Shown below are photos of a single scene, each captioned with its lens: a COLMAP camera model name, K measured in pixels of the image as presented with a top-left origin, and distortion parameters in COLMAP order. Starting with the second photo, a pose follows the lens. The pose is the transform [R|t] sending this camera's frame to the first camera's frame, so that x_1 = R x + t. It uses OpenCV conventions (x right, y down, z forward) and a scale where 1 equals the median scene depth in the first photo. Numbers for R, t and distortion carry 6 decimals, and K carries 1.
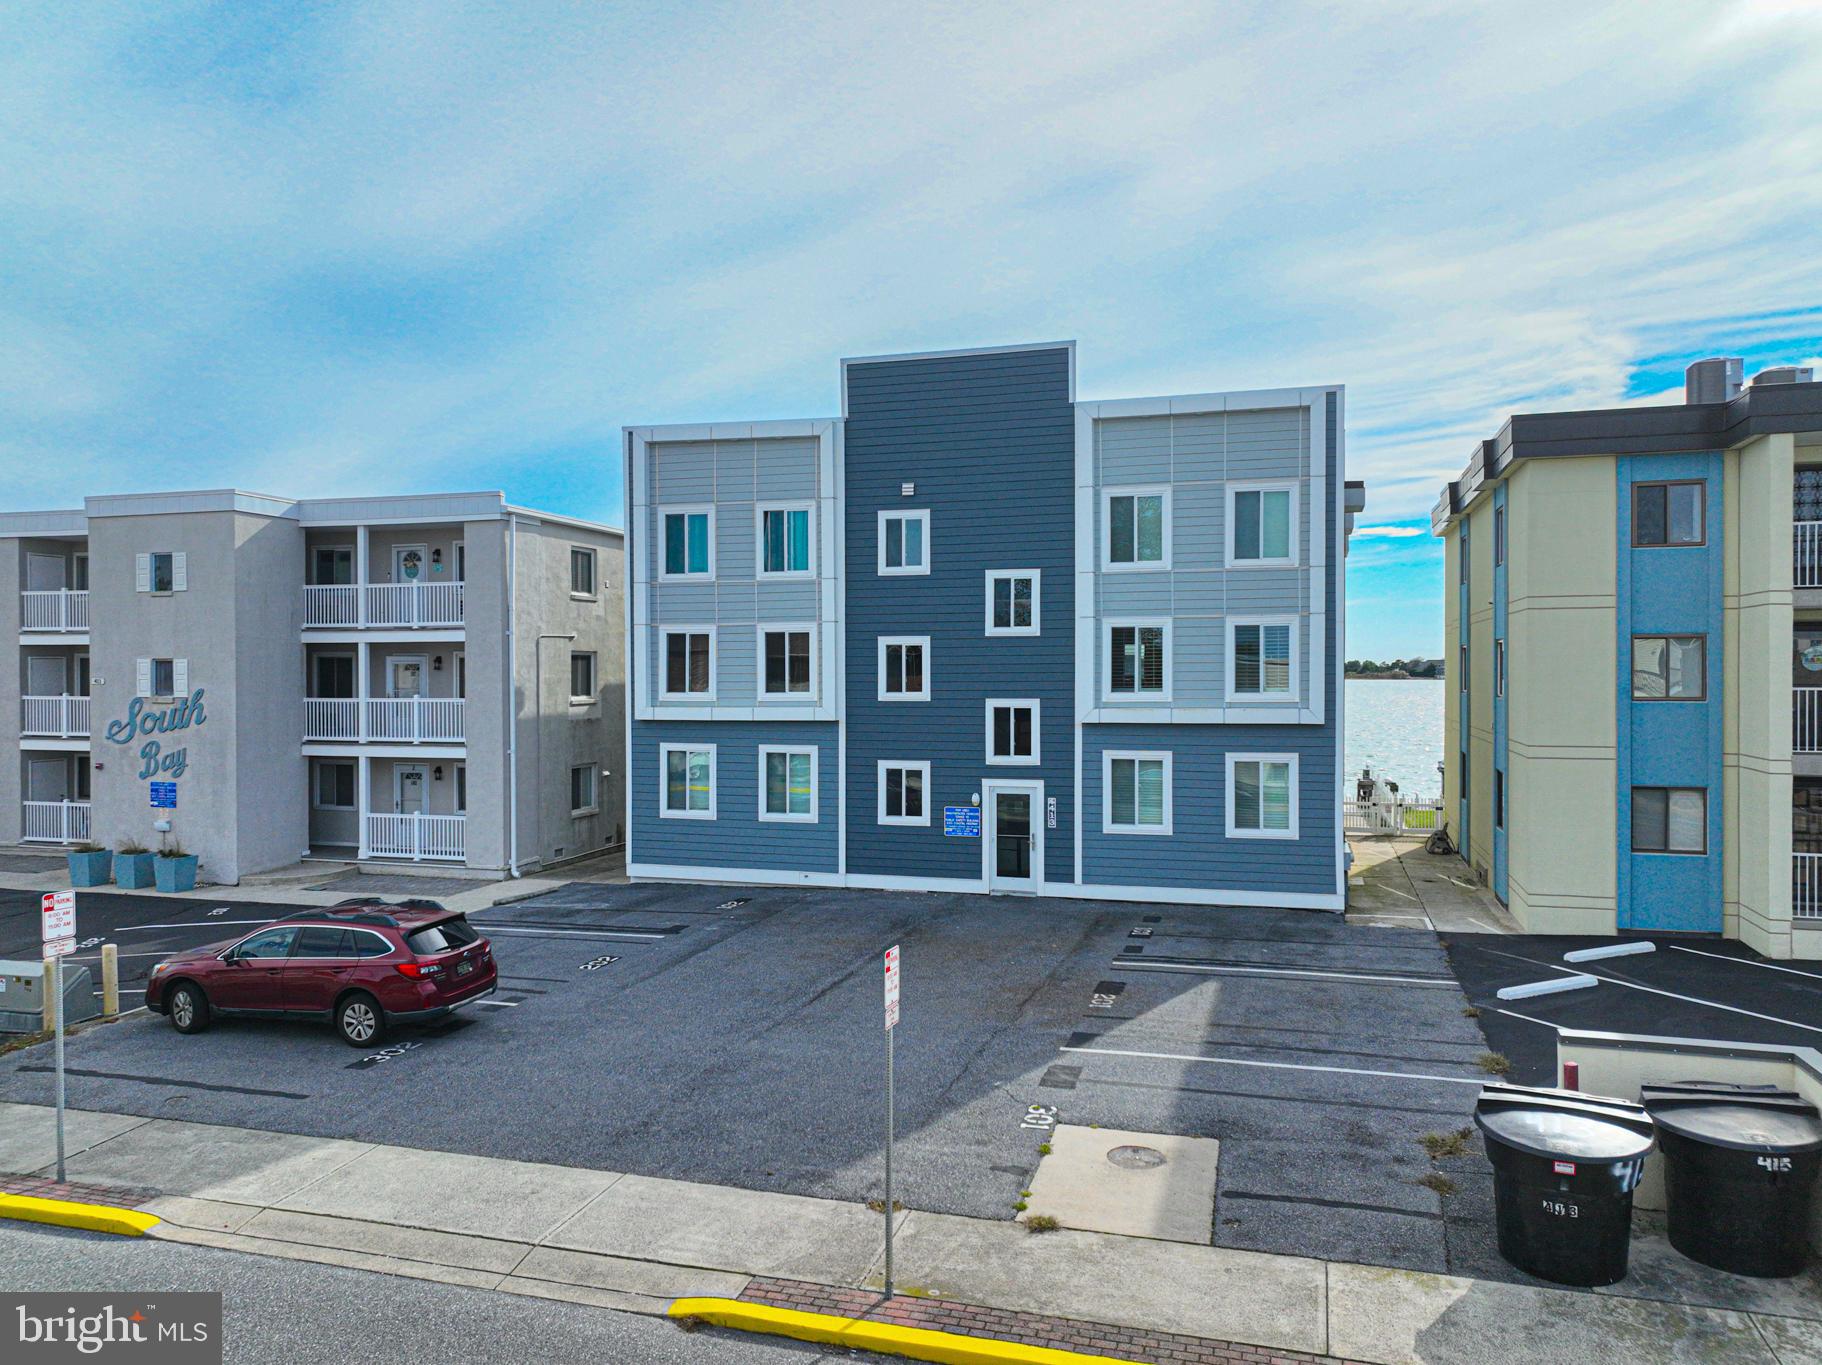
lens RADIAL K [[1288.6, 0, 911.0], [0, 1288.6, 682.5], [0, 0, 1]] dist [0.008037, 0.000668]
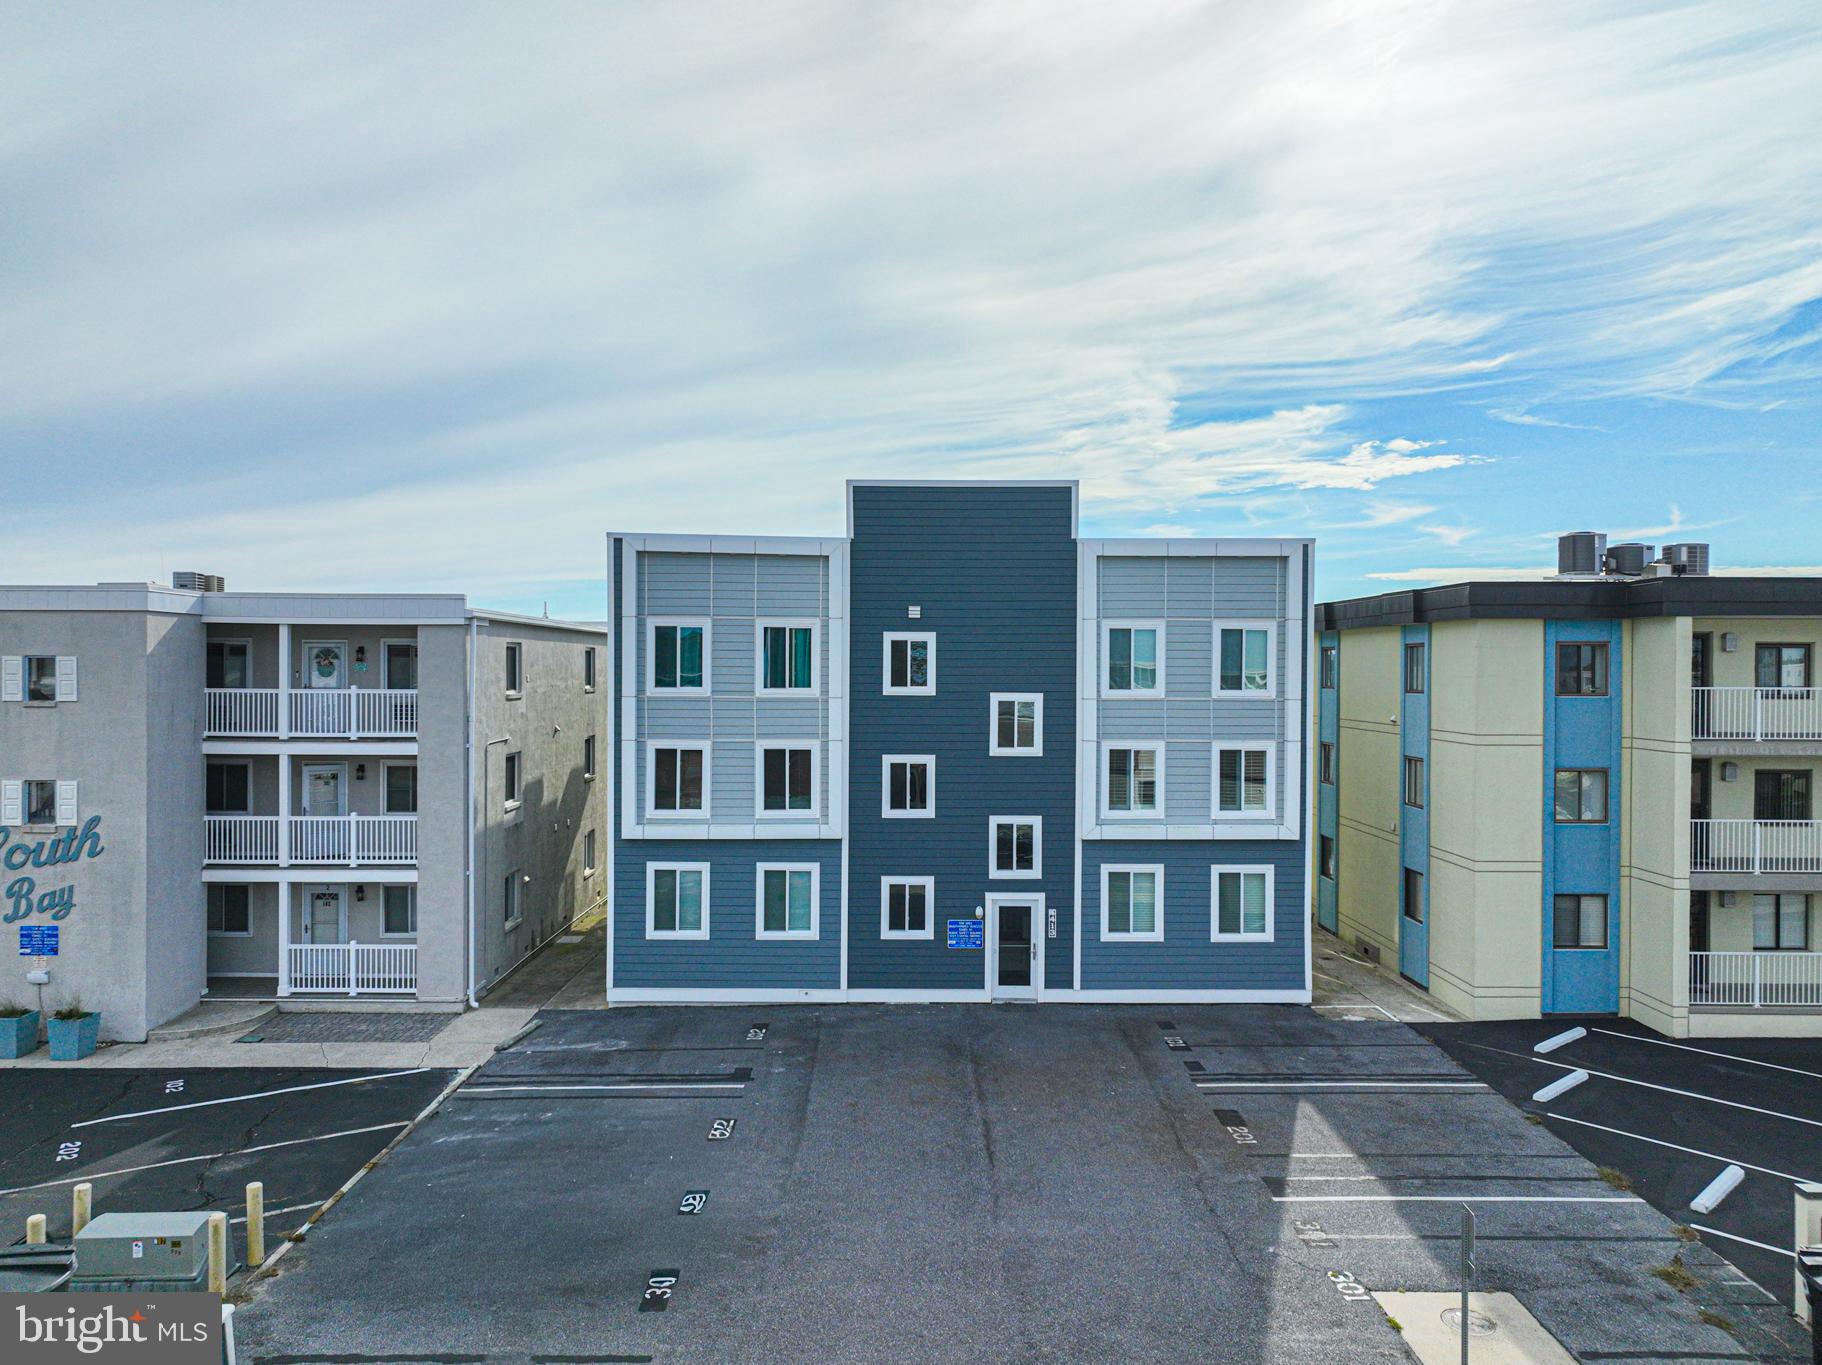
lens RADIAL K [[1277.7, 0, 911.0], [0, 1277.7, 682.5], [0, 0, 1]] dist [0.005728, 0.011917]
pose [[0.956740, 0.006289, 0.290877, -0.300592], [-0.006023, 0.999980, -0.001810, -0.091894], [-0.290882, -0.000021, 0.956759, 0.026969]]
